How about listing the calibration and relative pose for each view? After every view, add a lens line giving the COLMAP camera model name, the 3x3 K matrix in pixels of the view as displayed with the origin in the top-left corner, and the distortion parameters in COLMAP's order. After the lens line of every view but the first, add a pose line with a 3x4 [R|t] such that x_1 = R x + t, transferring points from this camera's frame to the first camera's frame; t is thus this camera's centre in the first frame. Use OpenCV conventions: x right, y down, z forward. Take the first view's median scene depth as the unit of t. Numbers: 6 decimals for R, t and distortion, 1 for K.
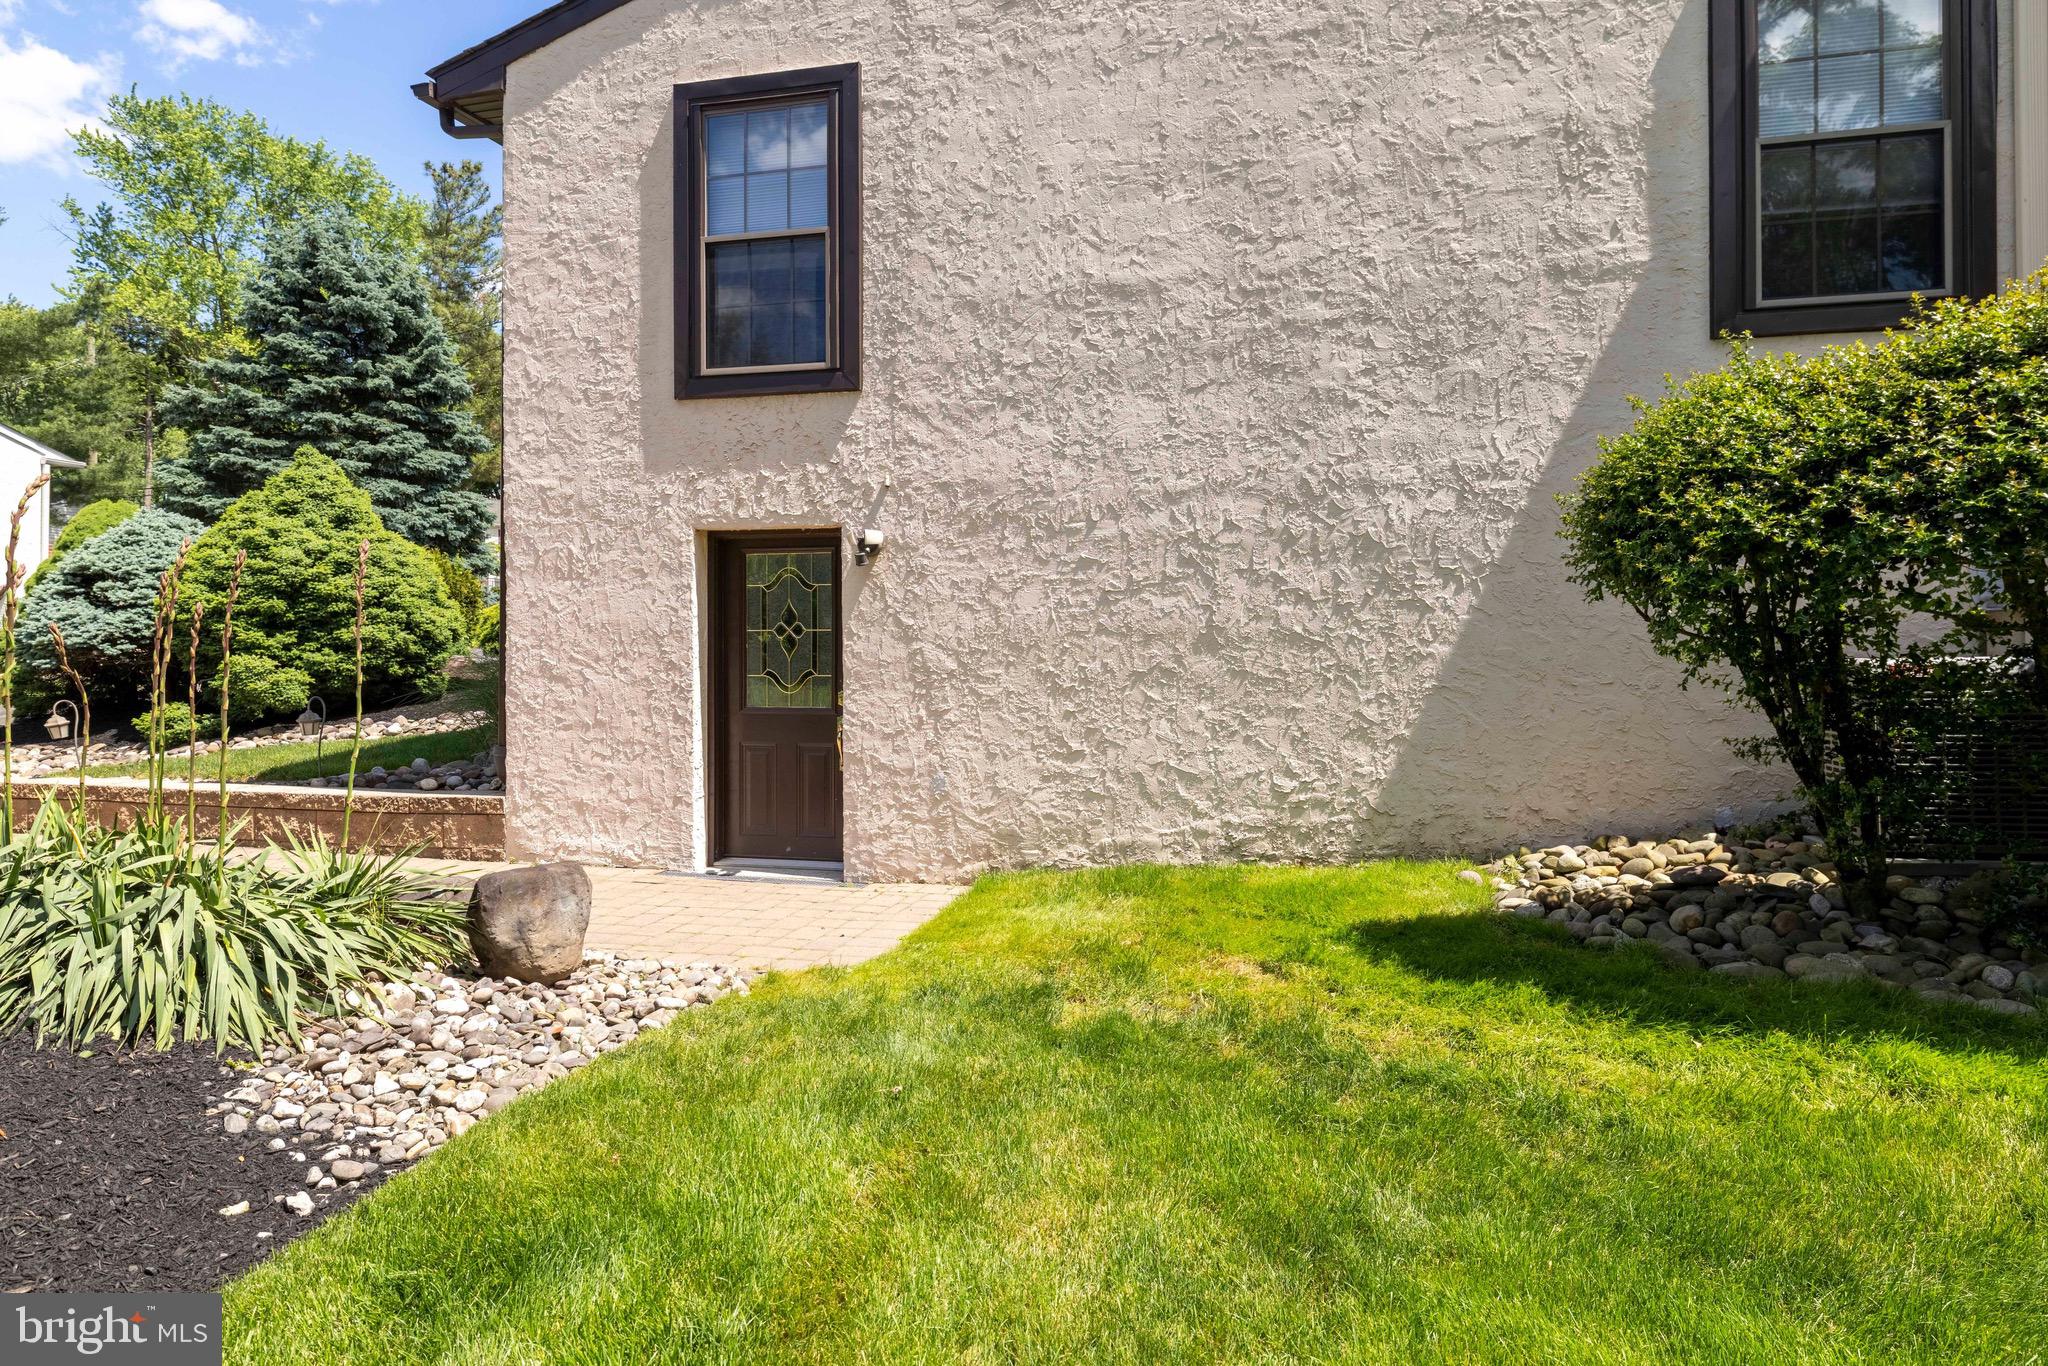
lens RADIAL K [[1277.0, 0, 1134.0], [0, 1277.0, 632.0], [0, 0, 1]] dist [0.003565, -0.002129]
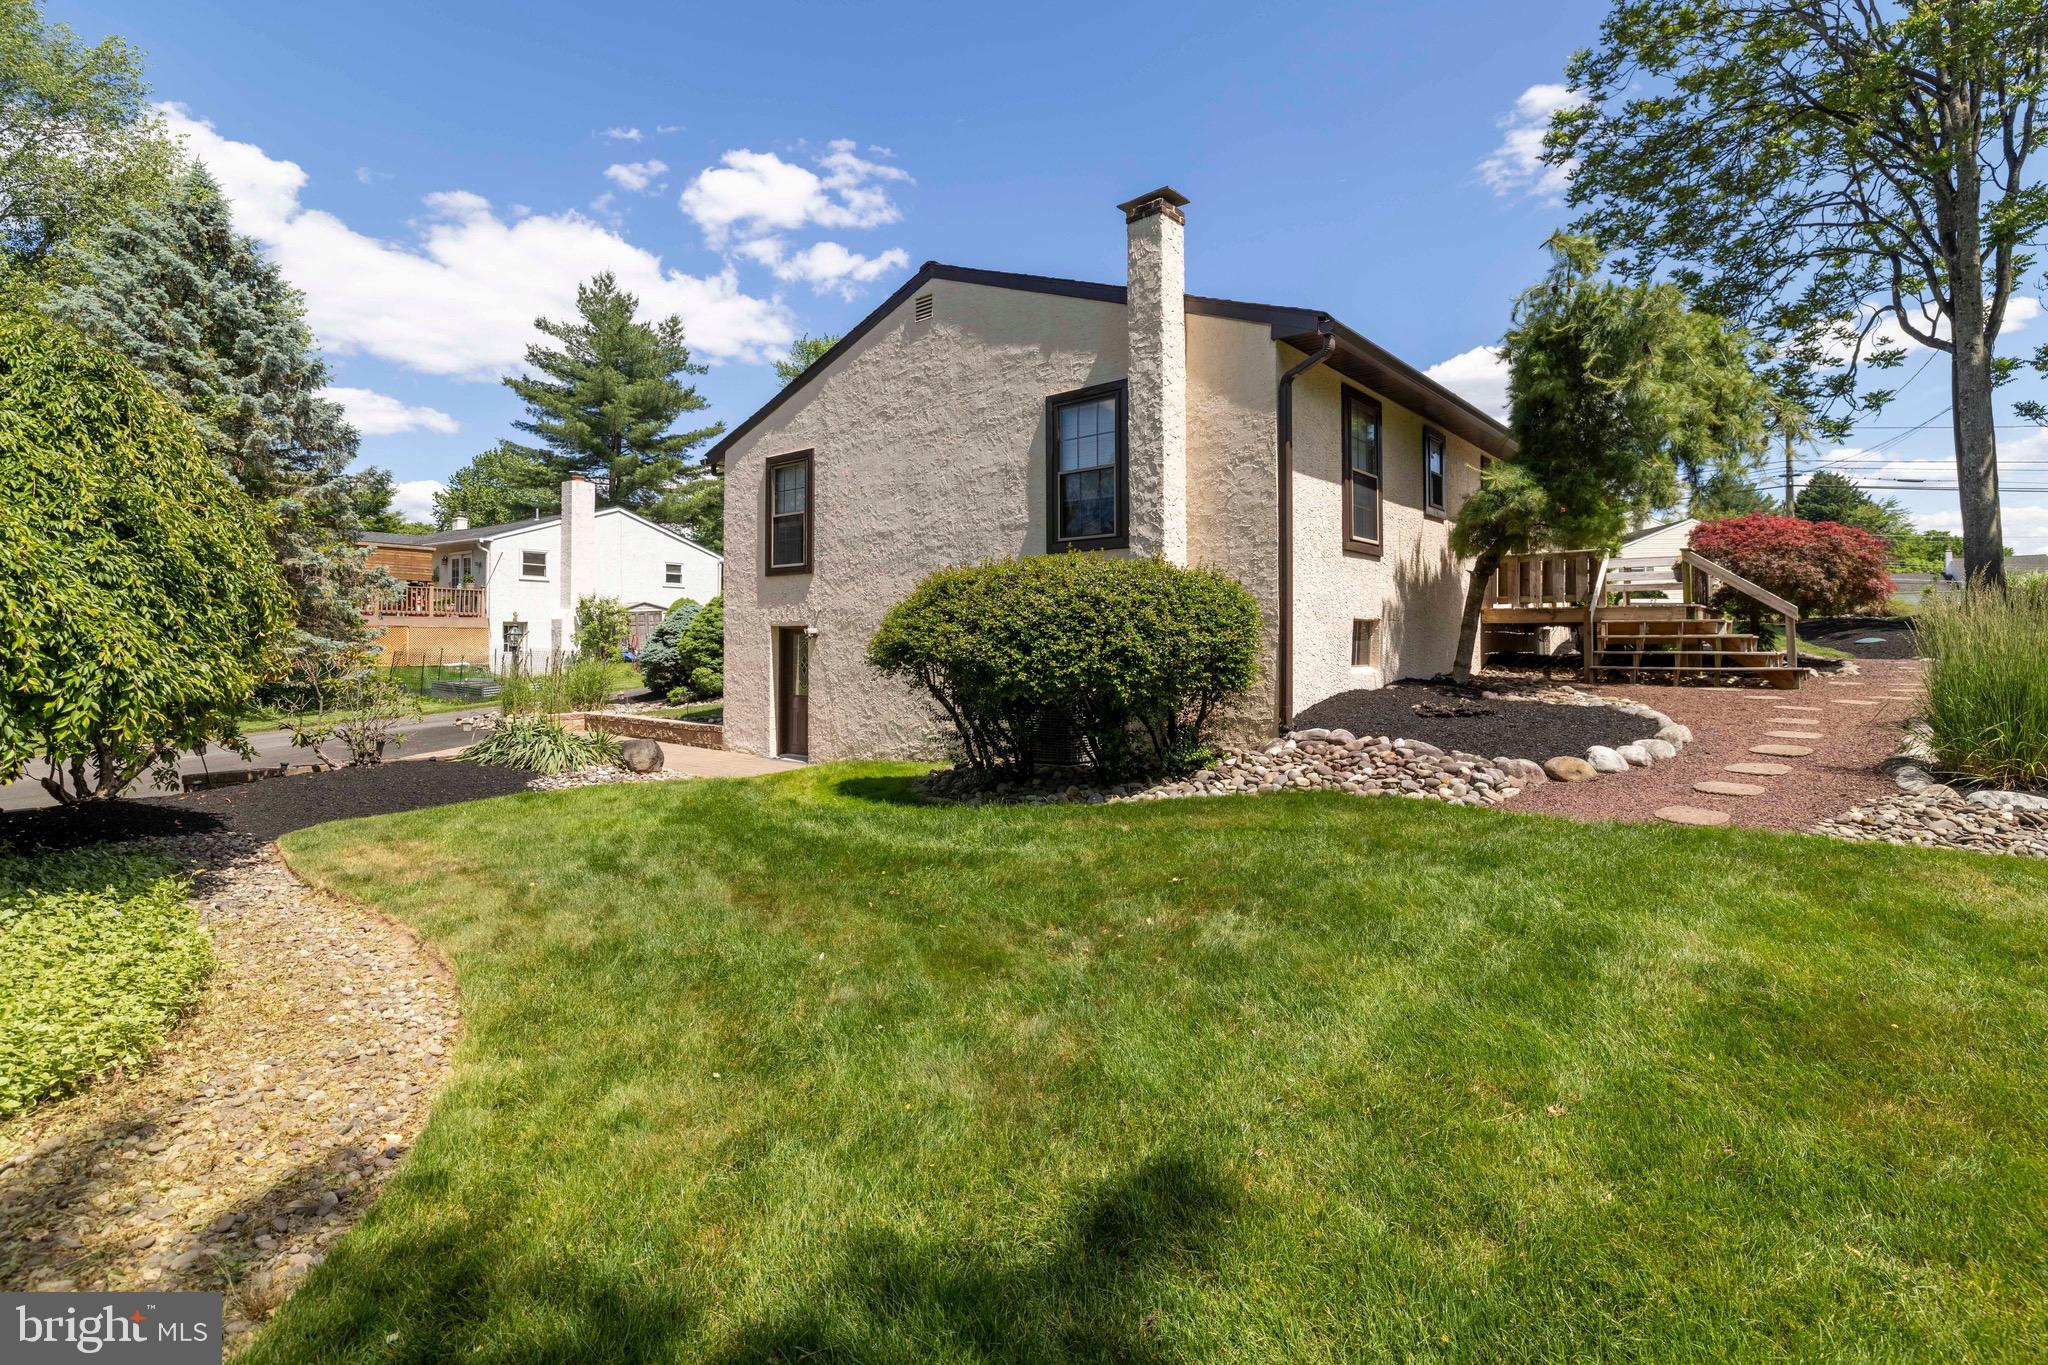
lens RADIAL K [[954.7, 0, 1021.2], [0, 954.7, 619.6], [0, 0, 1]] dist [-0.003509, -0.000395]
pose [[0.896967, -0.008994, -0.442006, 1.020342], [-0.000464, 0.999773, -0.021286, -0.054891], [0.442097, 0.019299, 0.896760, -0.549712]]
